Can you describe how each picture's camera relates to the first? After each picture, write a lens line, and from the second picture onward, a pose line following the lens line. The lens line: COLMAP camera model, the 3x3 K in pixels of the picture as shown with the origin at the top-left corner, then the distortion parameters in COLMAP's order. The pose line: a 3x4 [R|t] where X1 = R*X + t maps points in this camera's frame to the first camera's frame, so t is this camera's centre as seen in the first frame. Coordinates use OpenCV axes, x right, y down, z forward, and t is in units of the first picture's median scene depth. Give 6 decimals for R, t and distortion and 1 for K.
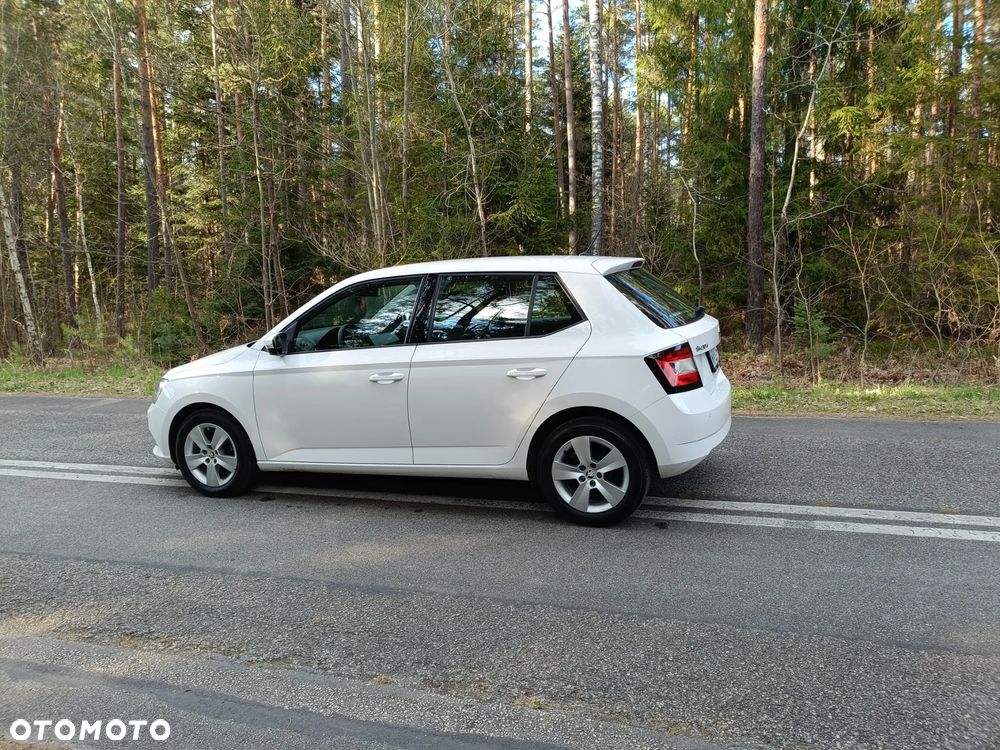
lens RADIAL K [[733.2, 0, 495.7], [0, 733.2, 374.3], [0, 0, 1]] dist [0.032749, -0.021056]
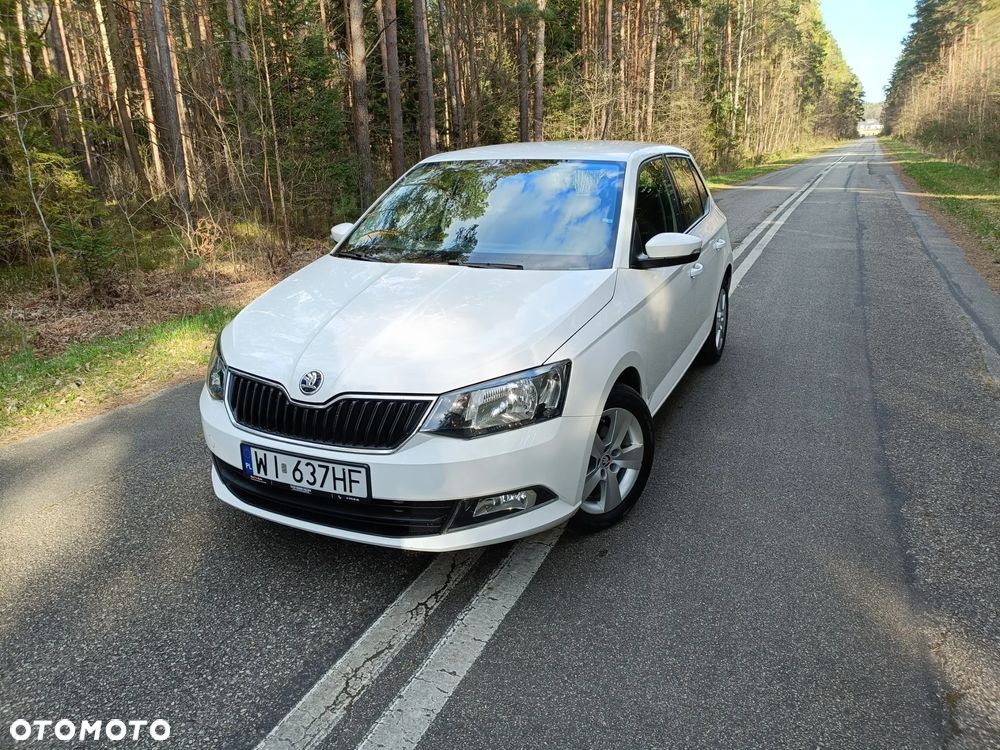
lens RADIAL K [[733.2, 0, 495.7], [0, 733.2, 374.3], [0, 0, 1]] dist [0.032749, -0.021056]
pose [[0.098654, -0.253068, 0.962405, -1.121948], [0.162959, 0.958176, 0.235251, -0.131088], [-0.981688, 0.133624, 0.135767, 1.176516]]
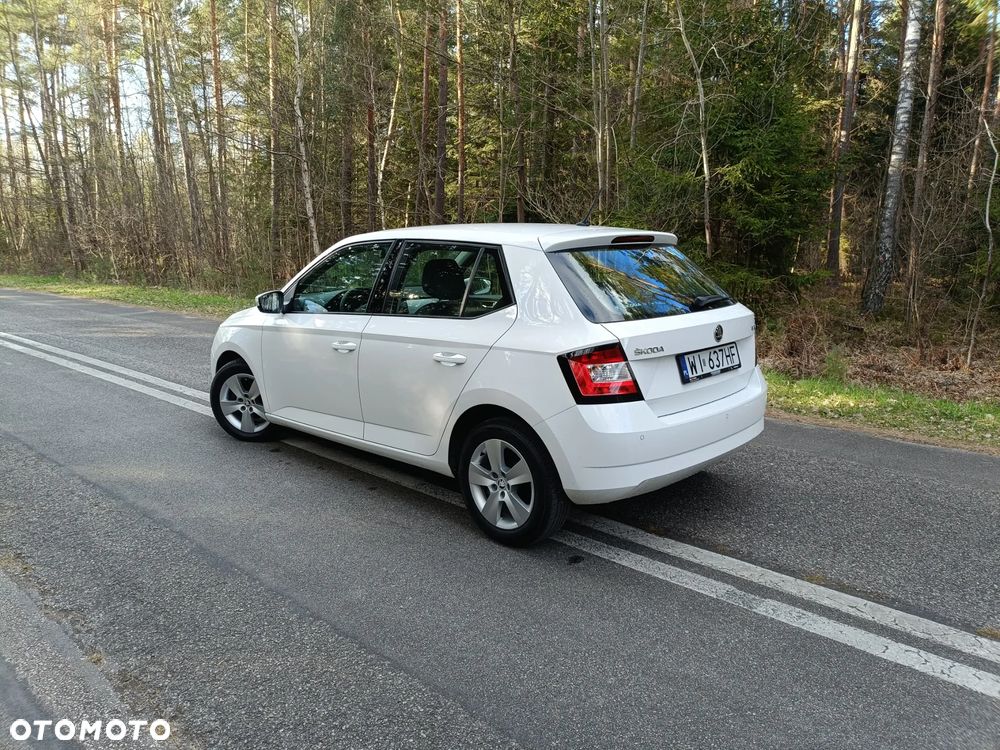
lens RADIAL K [[733.2, 0, 495.7], [0, 733.2, 374.3], [0, 0, 1]] dist [0.032749, -0.021056]
pose [[0.908238, 0.117279, -0.401684, 0.436968], [-0.091884, 0.992389, 0.081989, -0.059059], [0.408242, -0.037557, 0.912101, 0.210663]]
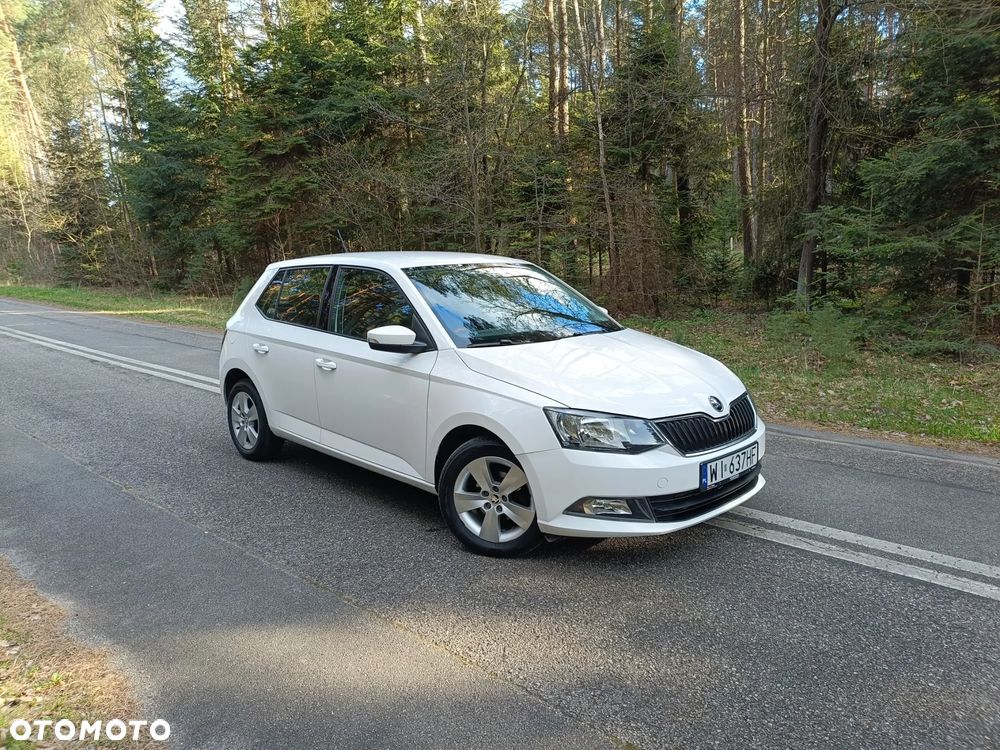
lens RADIAL K [[733.2, 0, 495.7], [0, 733.2, 374.3], [0, 0, 1]] dist [0.032749, -0.021056]
pose [[-0.895632, -0.013464, 0.444592, -0.717178], [0.119701, 0.955371, 0.270071, -0.304978], [-0.428386, 0.295102, -0.854049, 2.237729]]
